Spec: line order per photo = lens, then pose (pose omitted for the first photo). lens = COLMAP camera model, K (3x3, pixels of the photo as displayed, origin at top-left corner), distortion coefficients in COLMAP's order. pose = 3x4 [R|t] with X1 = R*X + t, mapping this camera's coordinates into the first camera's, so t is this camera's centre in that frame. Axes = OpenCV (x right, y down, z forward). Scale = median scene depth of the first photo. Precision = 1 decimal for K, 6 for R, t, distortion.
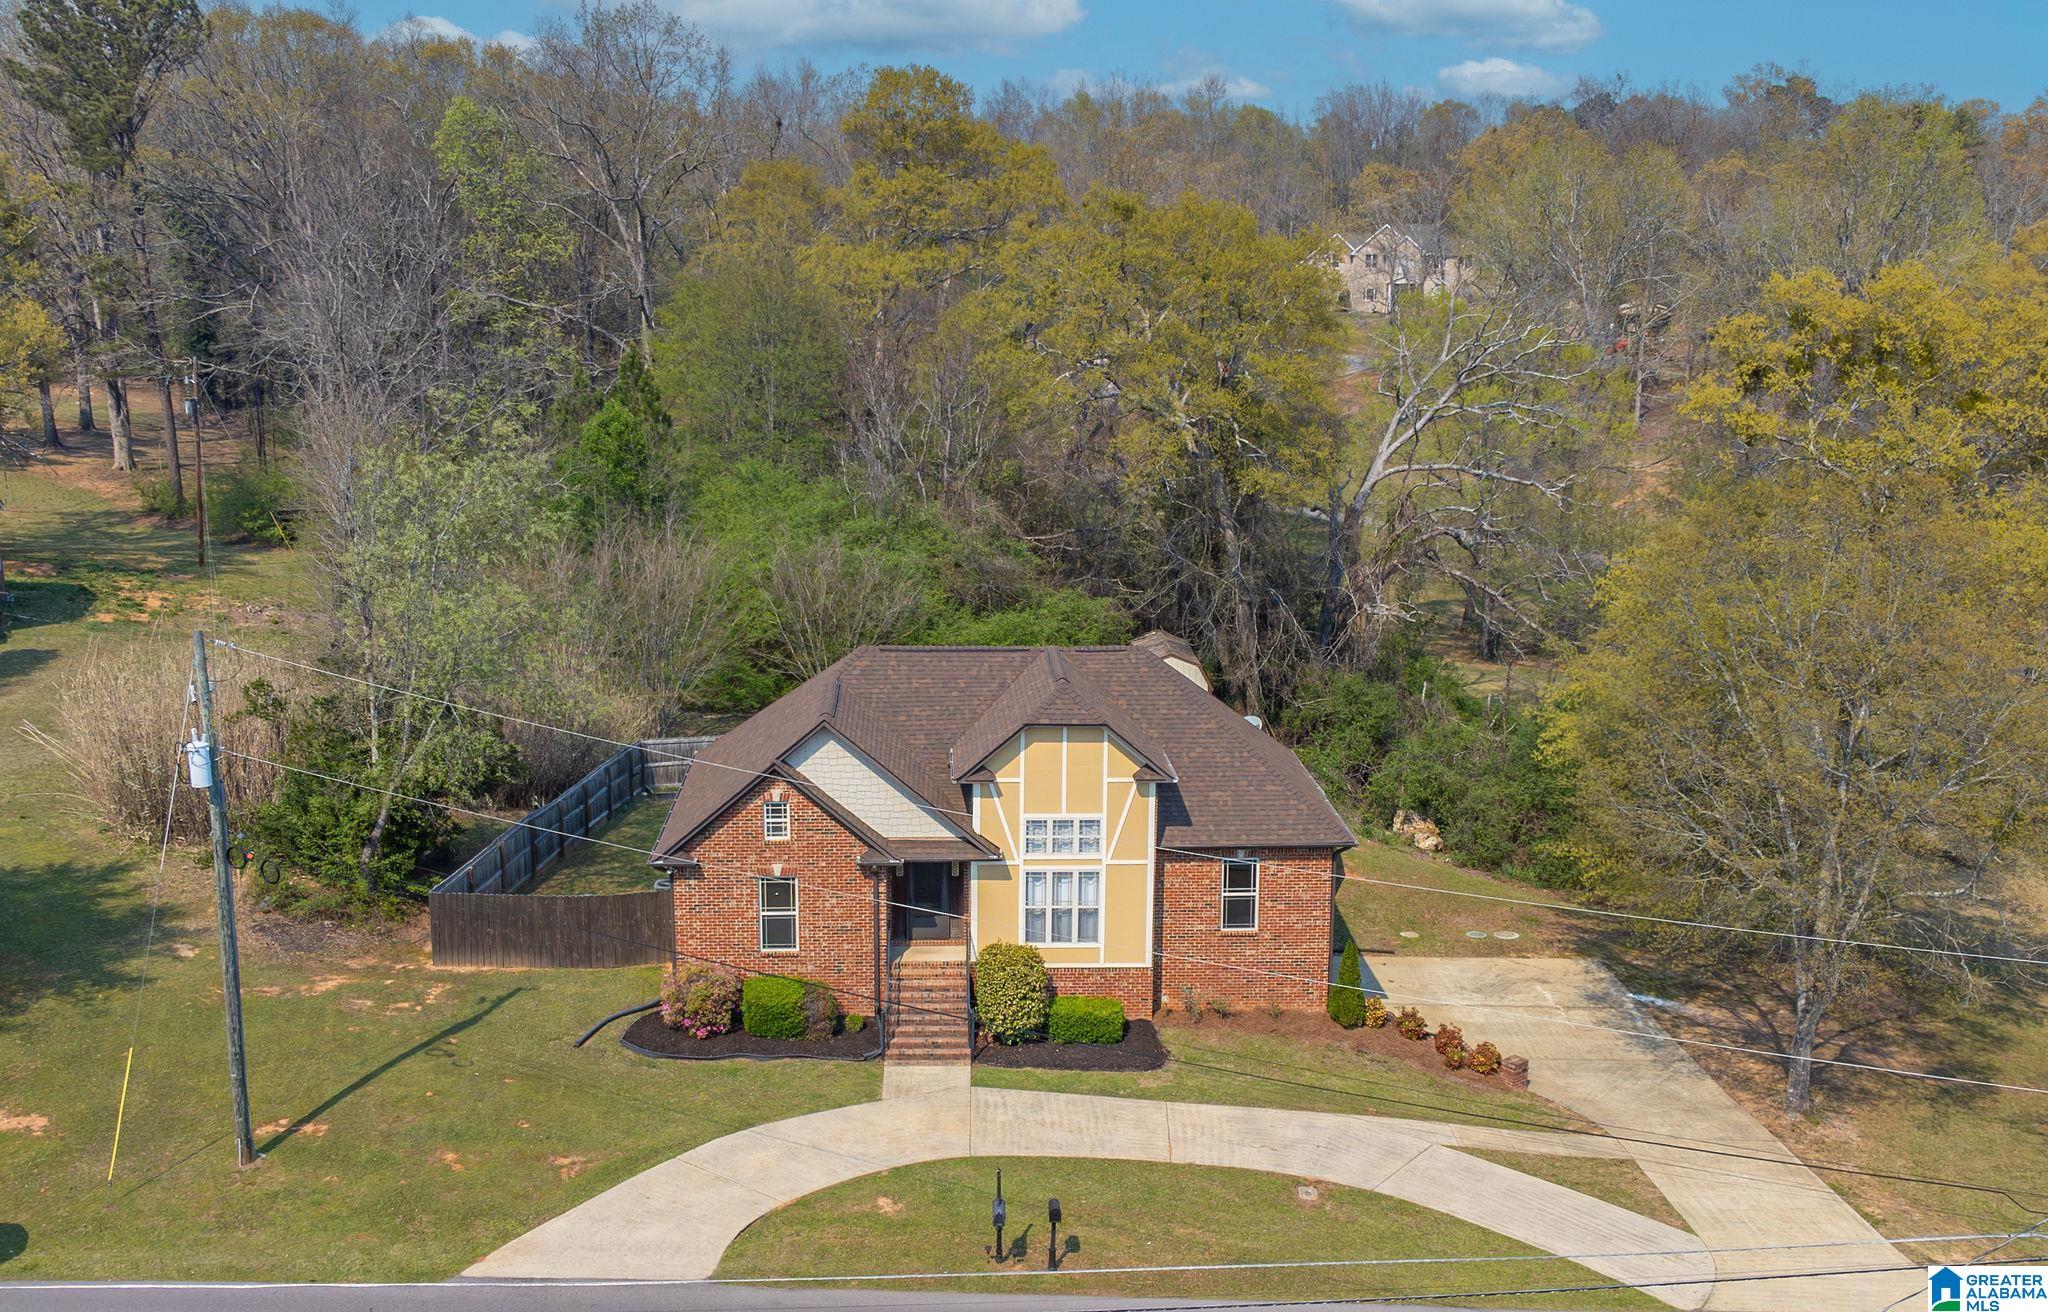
lens RADIAL K [[2144.4, 0, 1024.0], [0, 2144.4, 656.0], [0, 0, 1]] dist [0.022097, 0.022341]
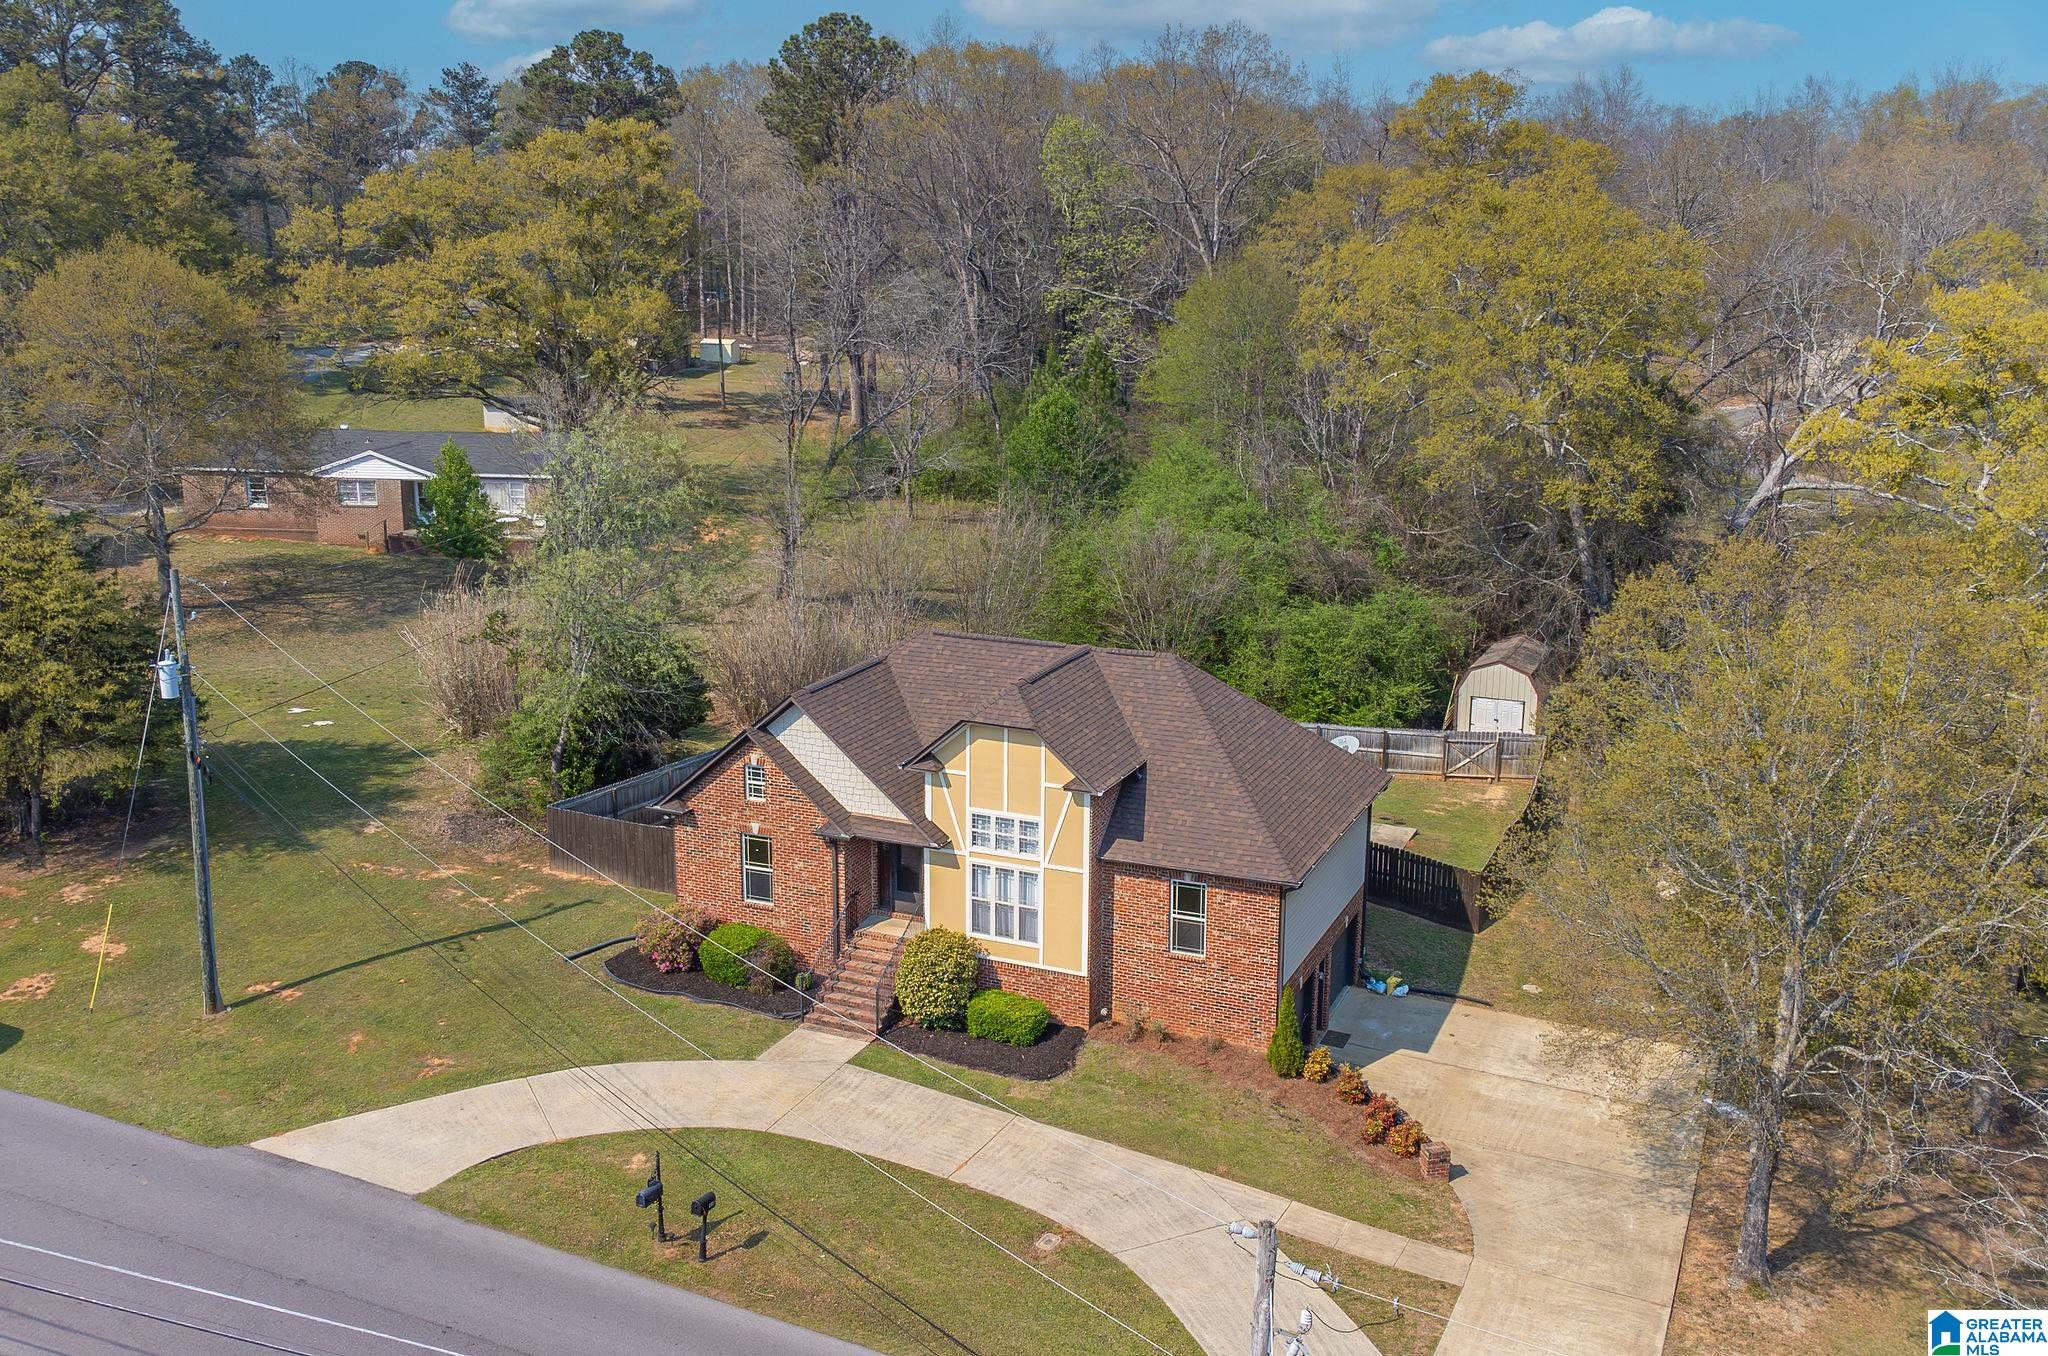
lens RADIAL K [[1877.8, 0, 1018.6], [0, 1877.8, 630.9], [0, 0, 1]] dist [0.035440, -0.008211]
pose [[0.898034, 0.091753, -0.430252, 0.397196], [-0.085146, 0.995766, 0.034633, -0.042625], [0.431608, 0.005533, 0.902044, 0.204172]]
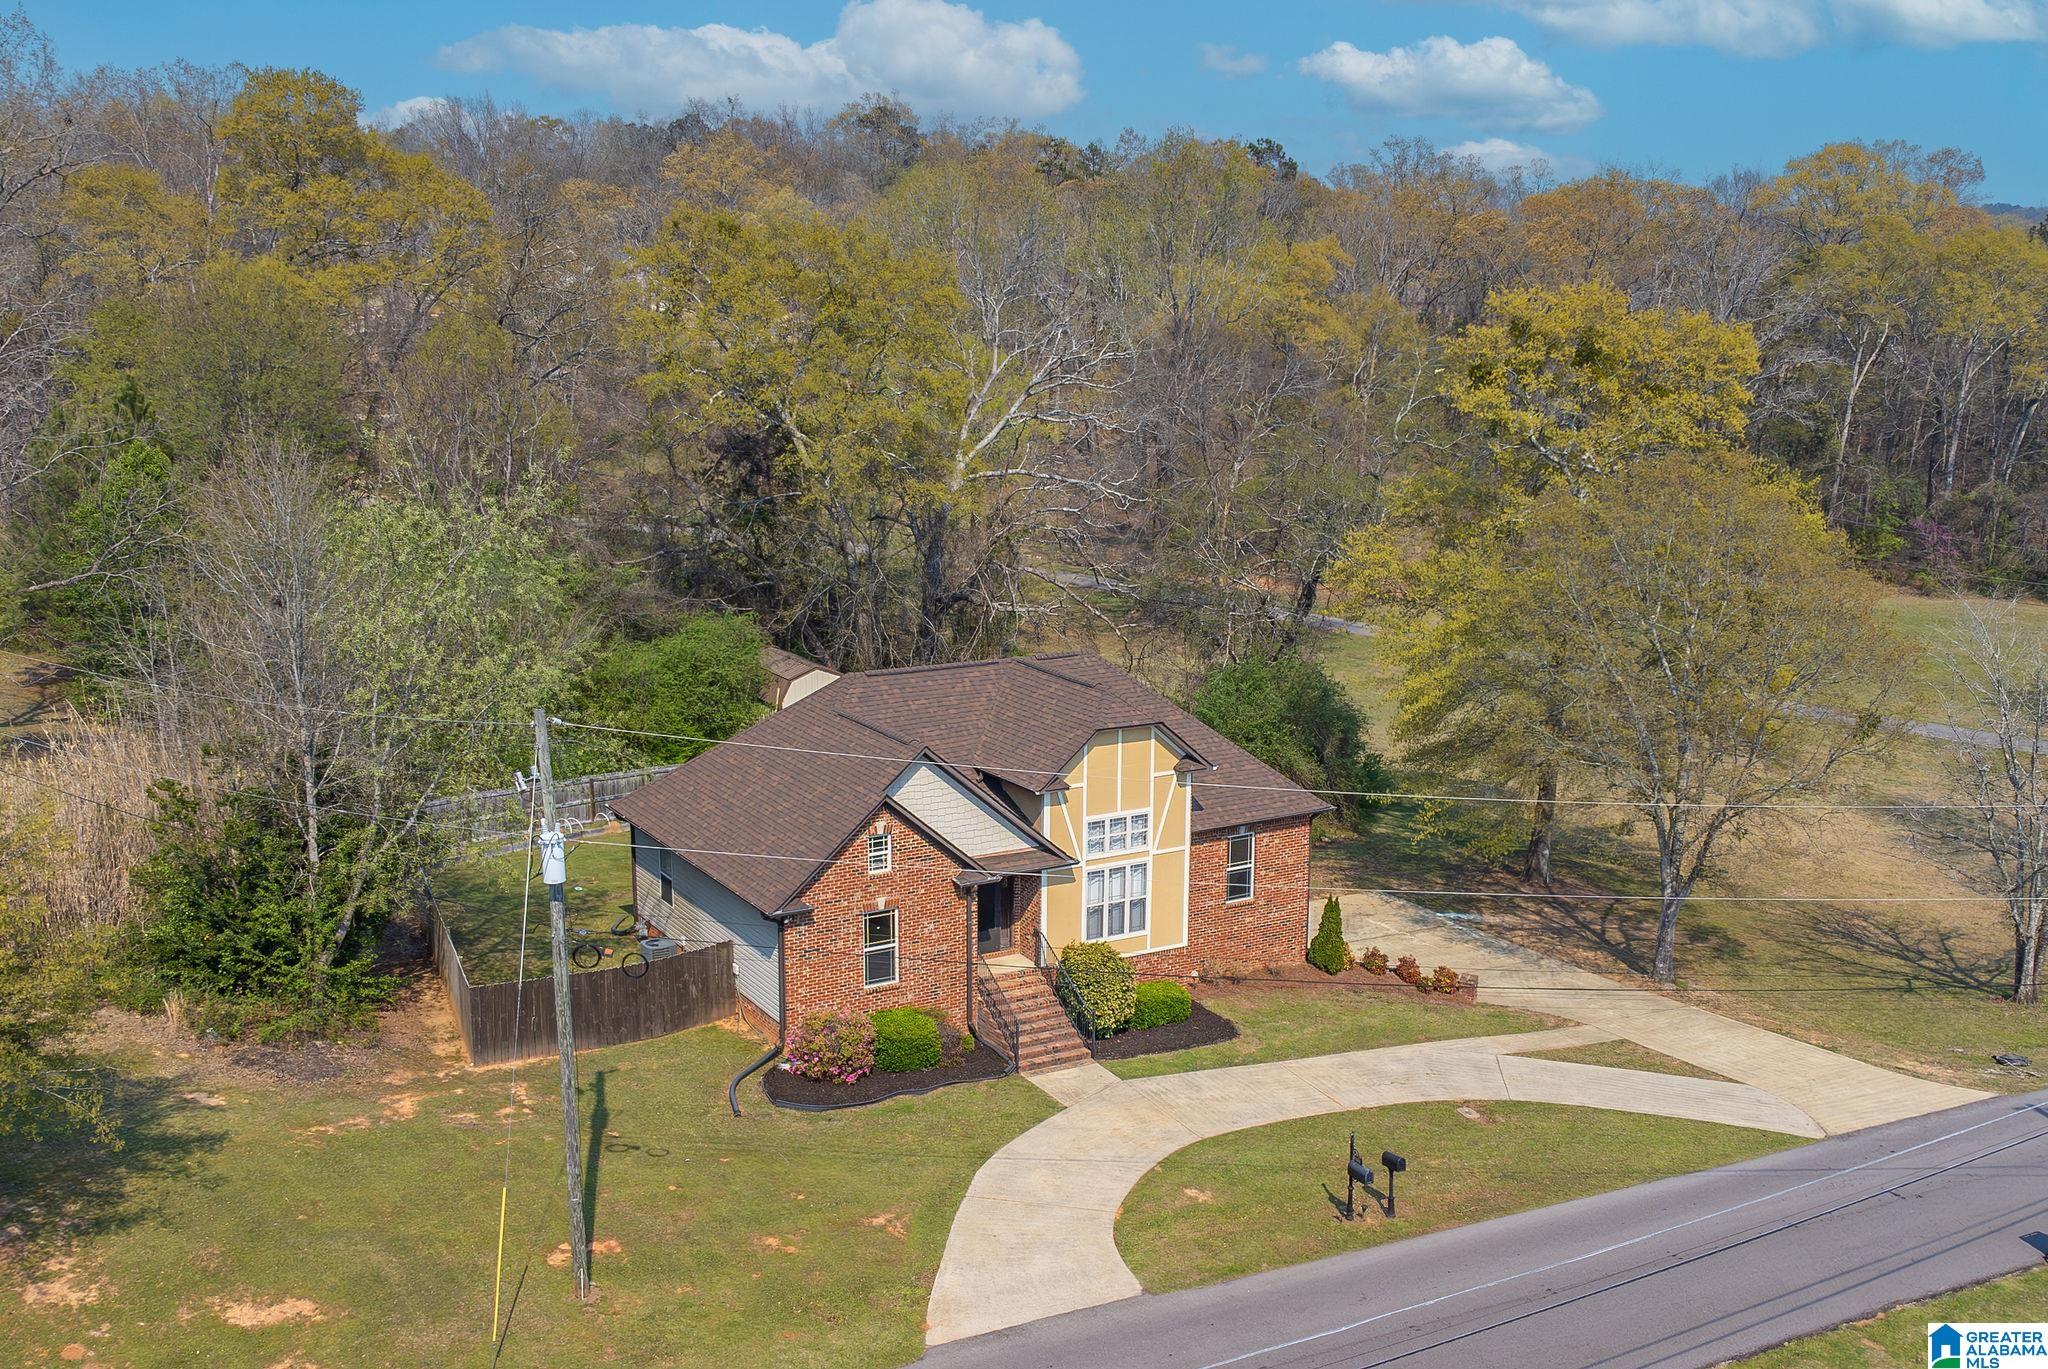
lens RADIAL K [[2129.8, 0, 1049.5], [0, 2129.8, 635.9], [0, 0, 1]] dist [0.013022, 0.016997]
pose [[0.881123, -0.084133, 0.465343, -0.489249], [0.088636, 0.995989, 0.012240, -0.027980], [-0.464506, 0.030461, 0.885046, 0.090648]]
